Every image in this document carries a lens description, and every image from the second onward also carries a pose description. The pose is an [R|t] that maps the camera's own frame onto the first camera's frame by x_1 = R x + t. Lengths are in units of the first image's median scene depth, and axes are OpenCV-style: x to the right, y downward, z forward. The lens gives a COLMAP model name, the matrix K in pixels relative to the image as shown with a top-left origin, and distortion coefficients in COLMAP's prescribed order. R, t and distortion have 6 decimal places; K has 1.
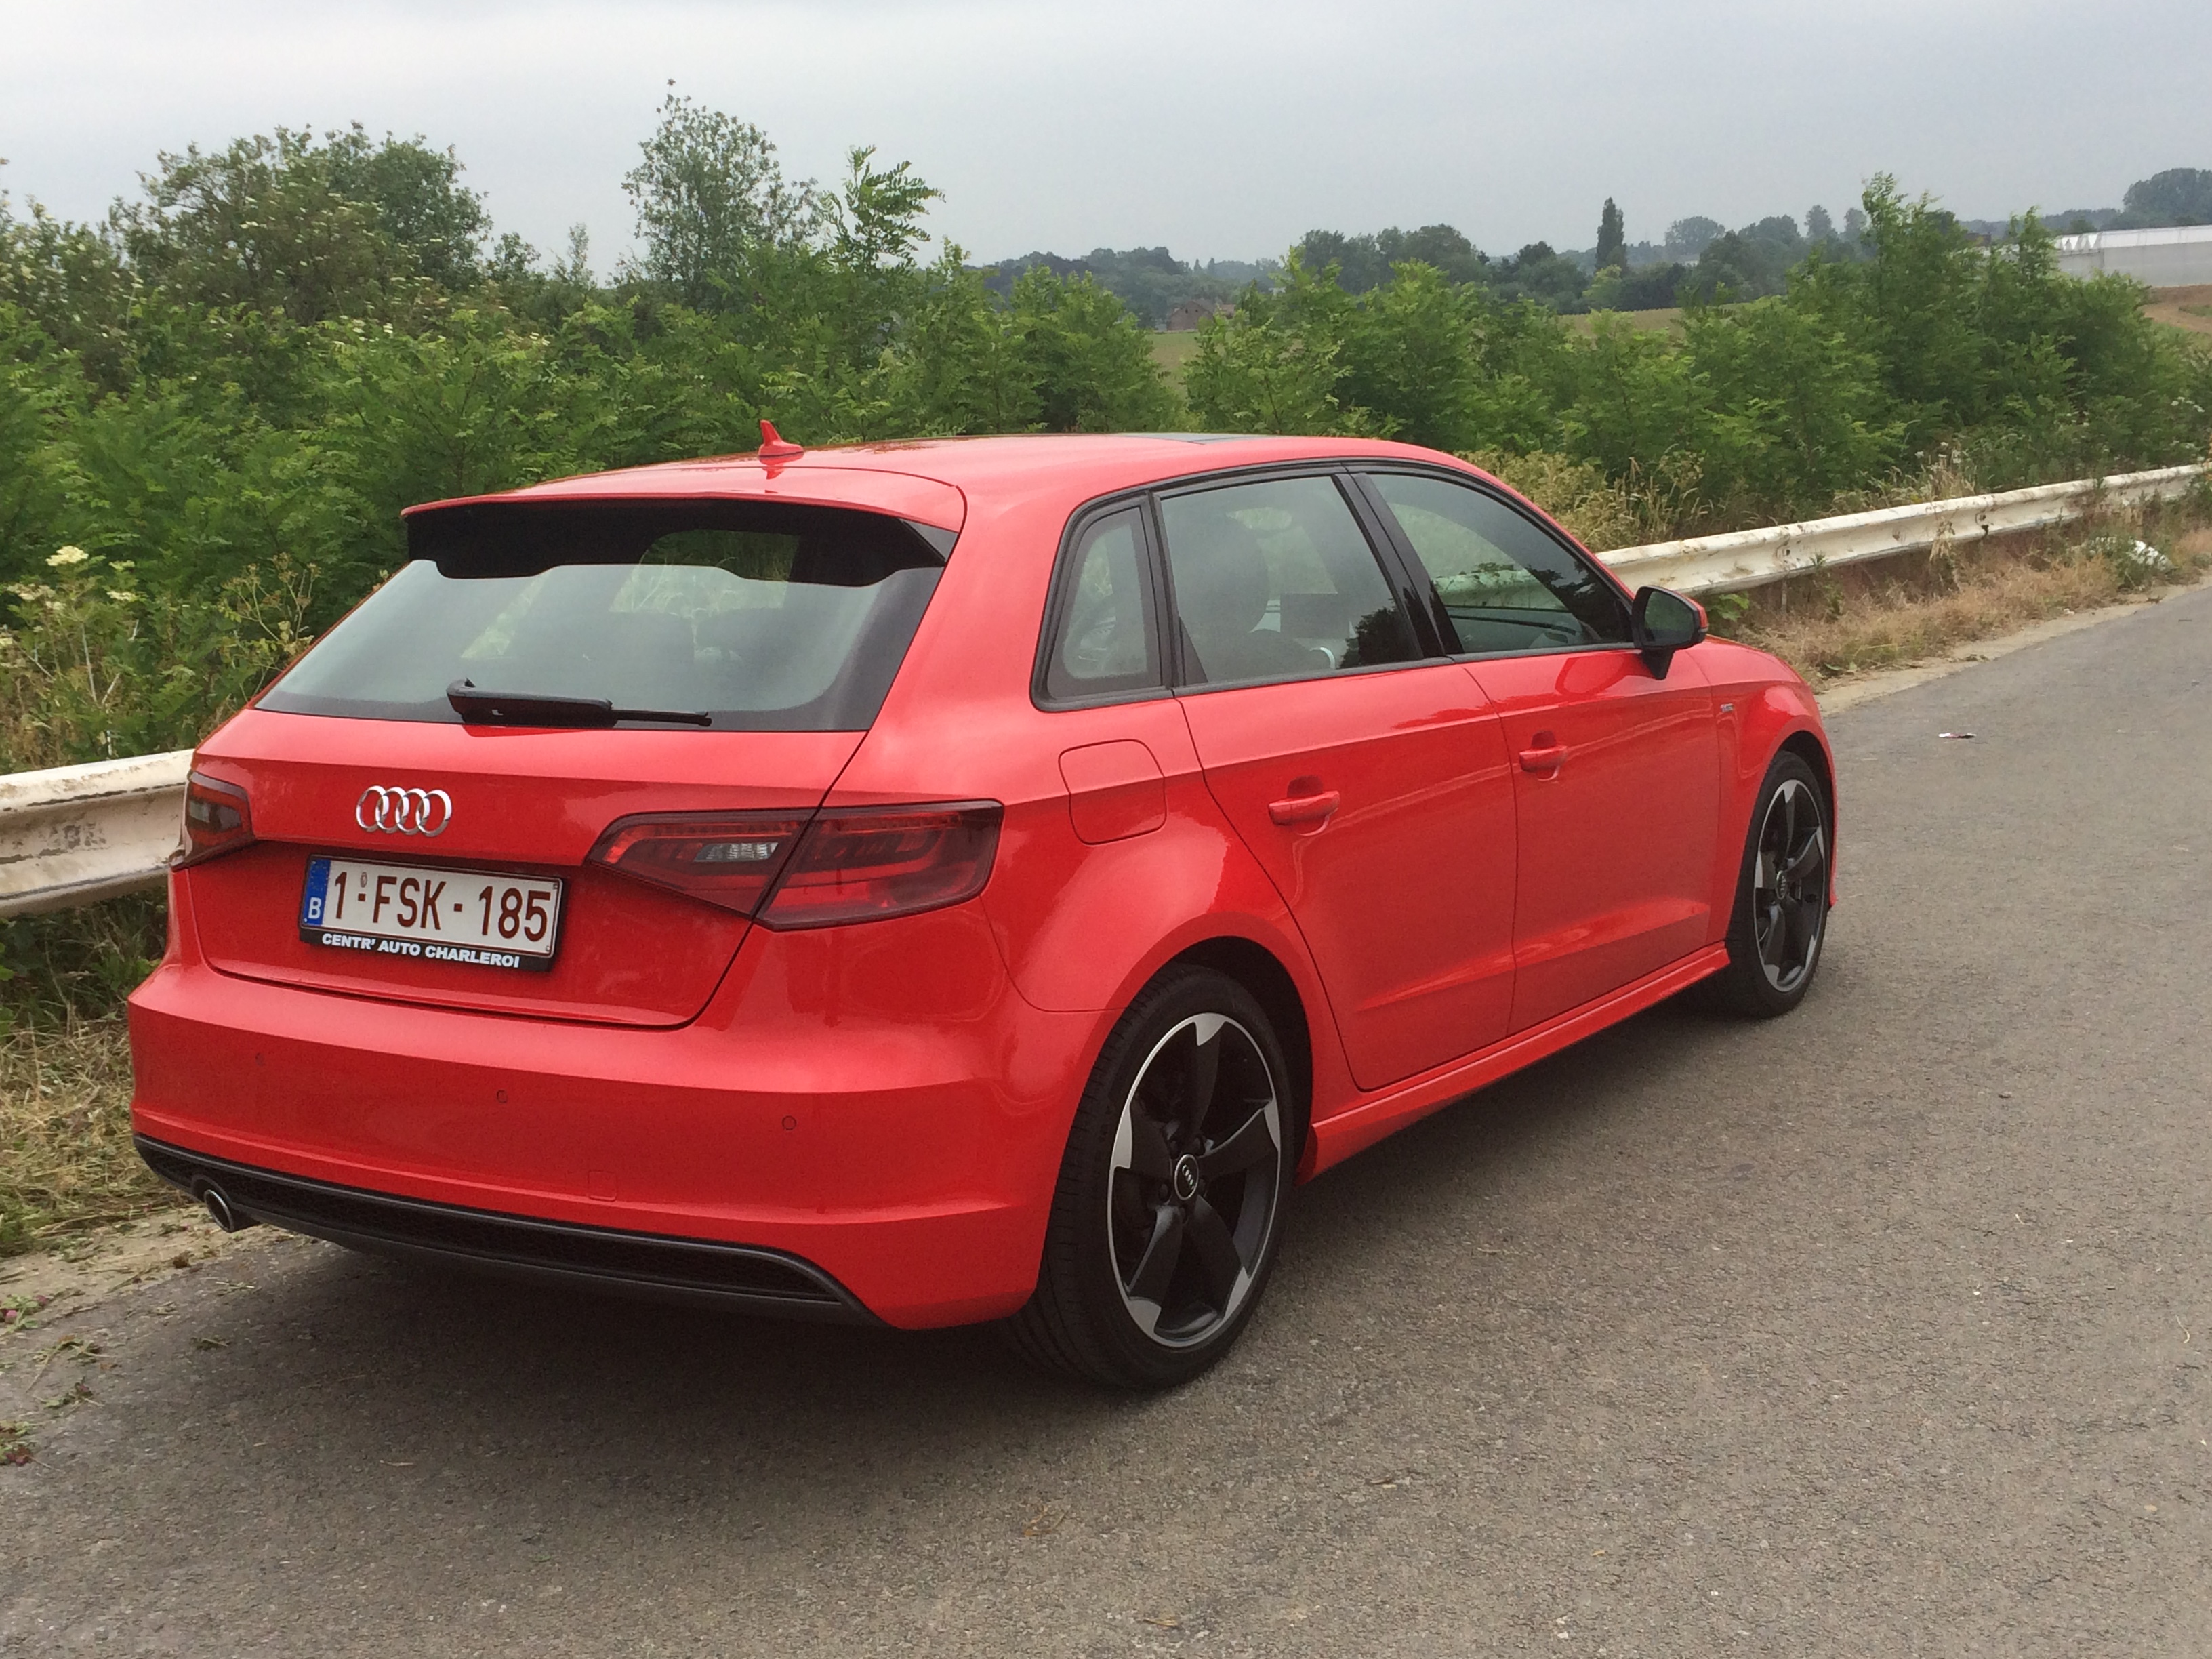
lens RADIAL K [[2643.3, 0, 1121.1], [0, 2643.3, 846.7], [0, 0, 1]] dist [0.049520, 0.000000]
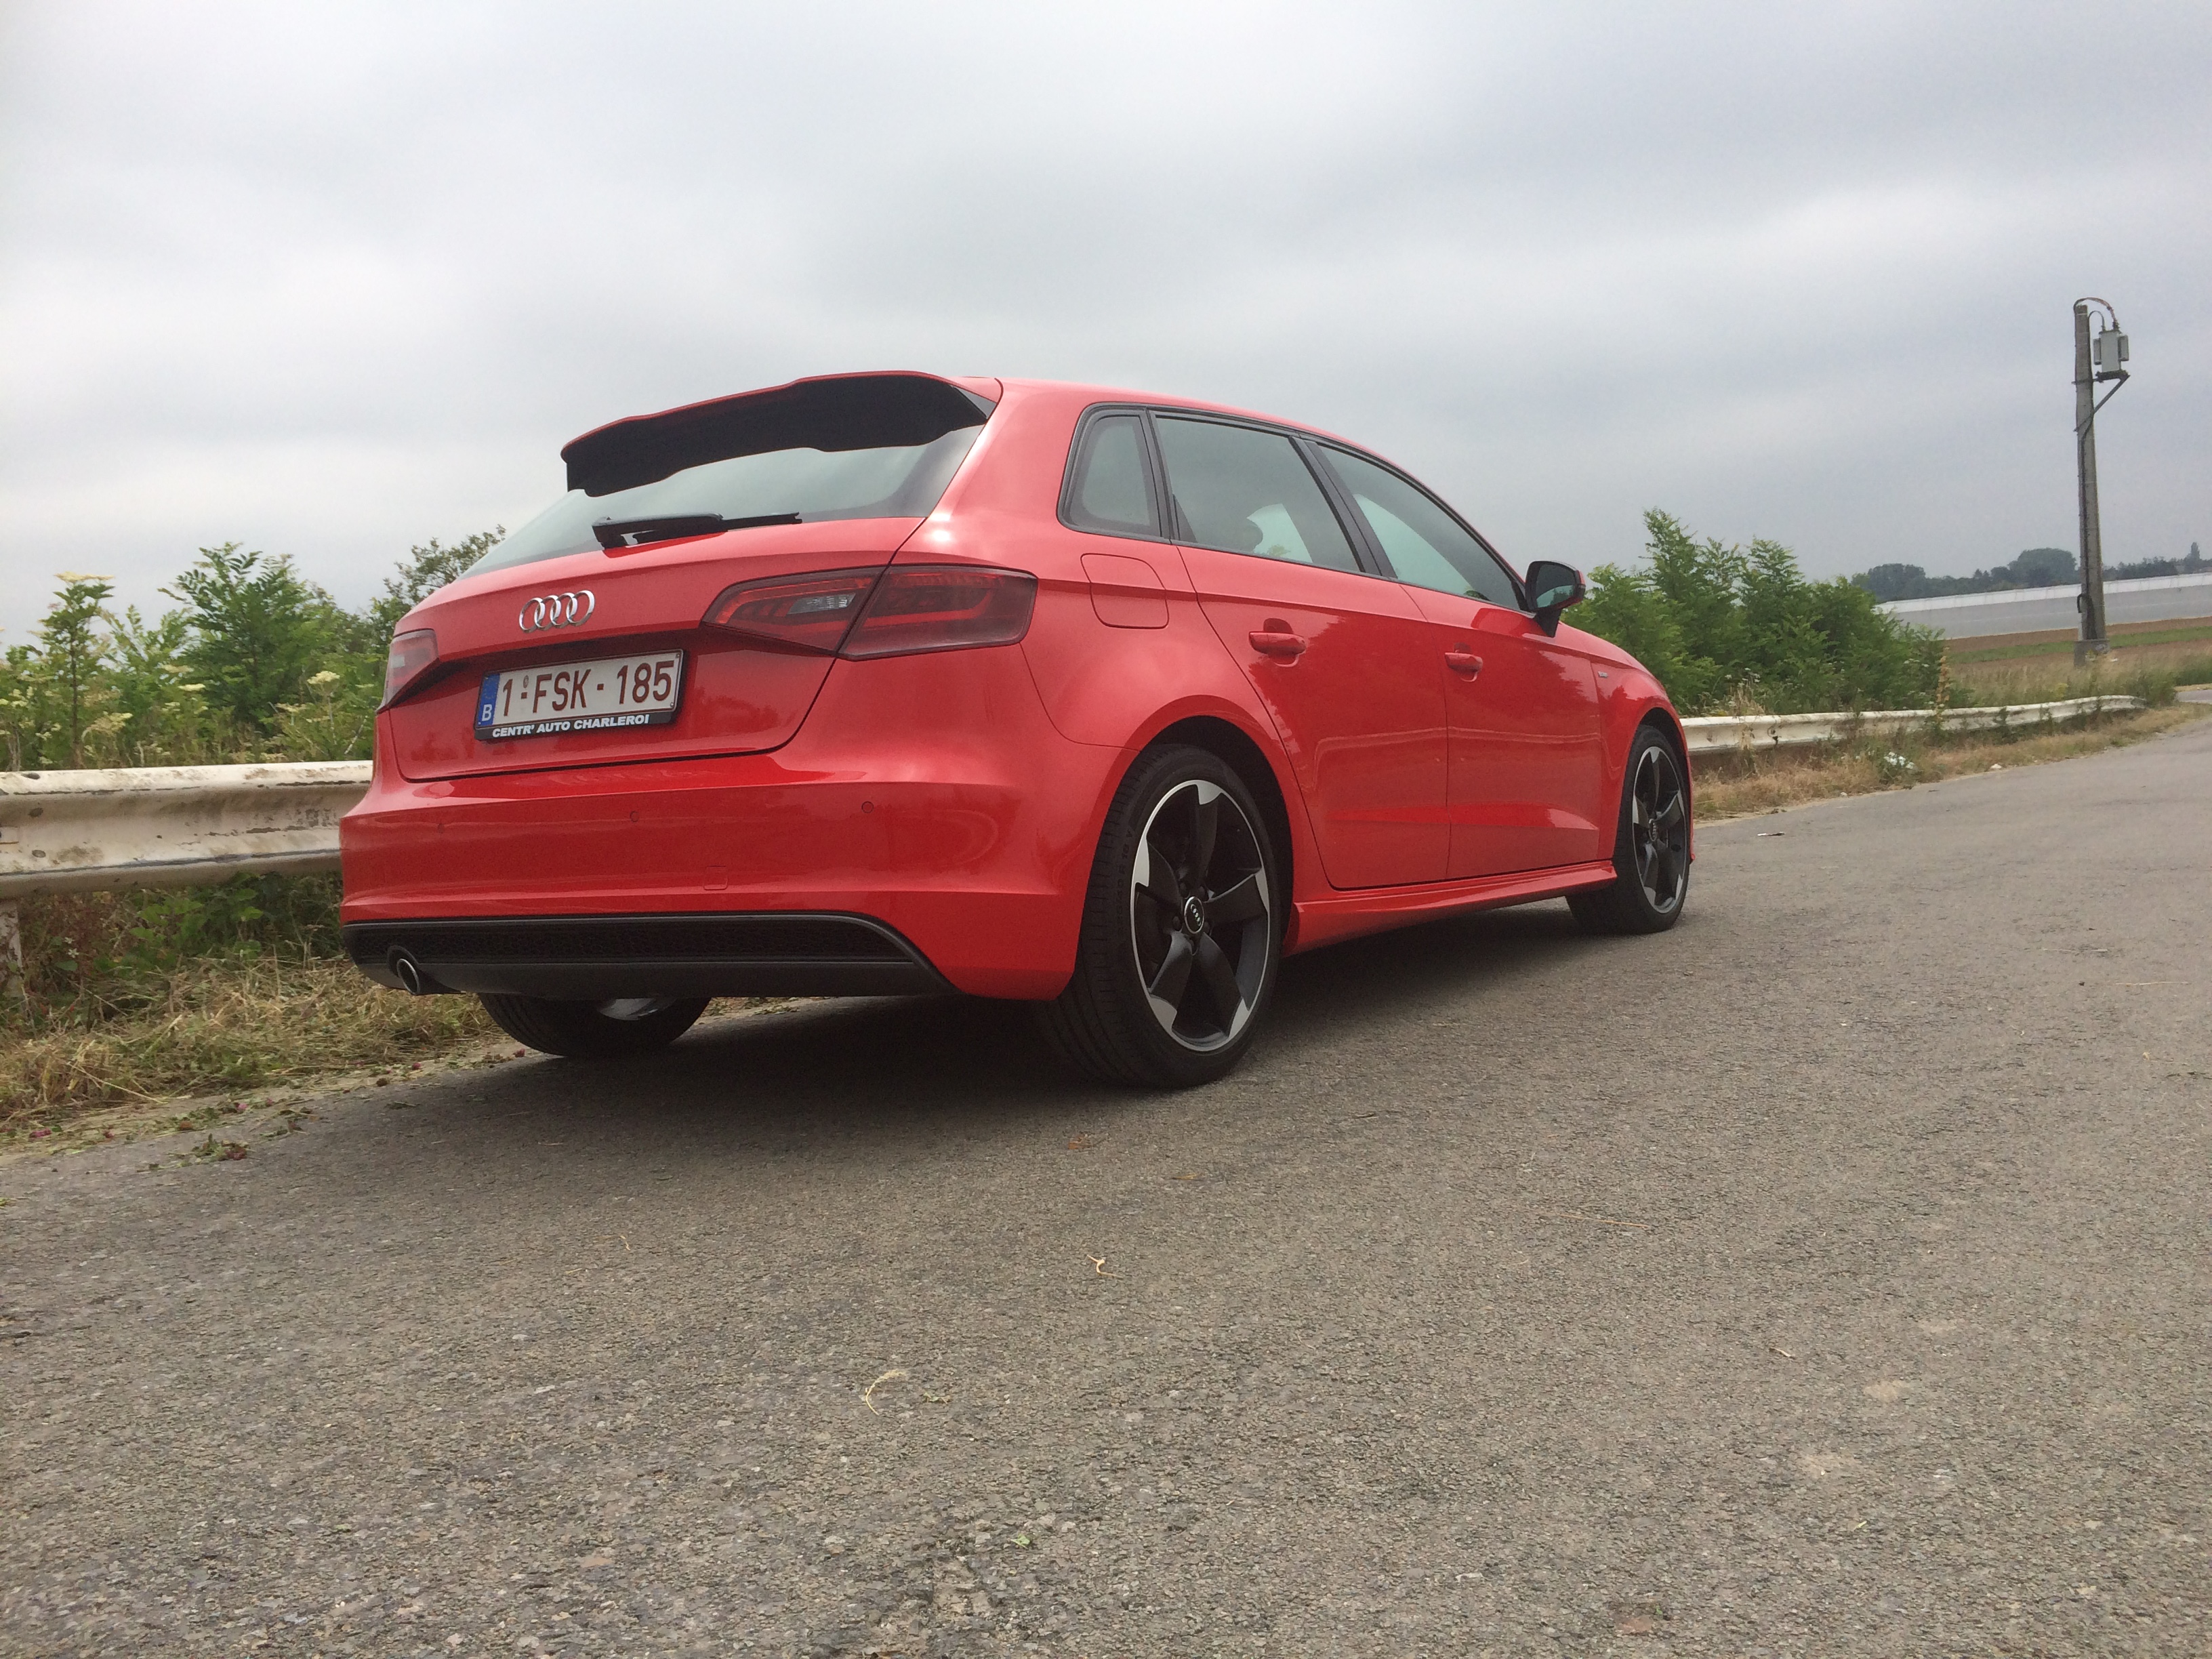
lens RADIAL K [[1971.0, 0, 1102.5], [0, 1971.0, 865.9], [0, 0, 1]] dist [0.044556, 0.015565]
pose [[0.999524, -0.028964, -0.010612, -0.007333], [0.027543, 0.992894, -0.115773, 0.200576], [0.013890, 0.115426, 0.993219, 0.086713]]
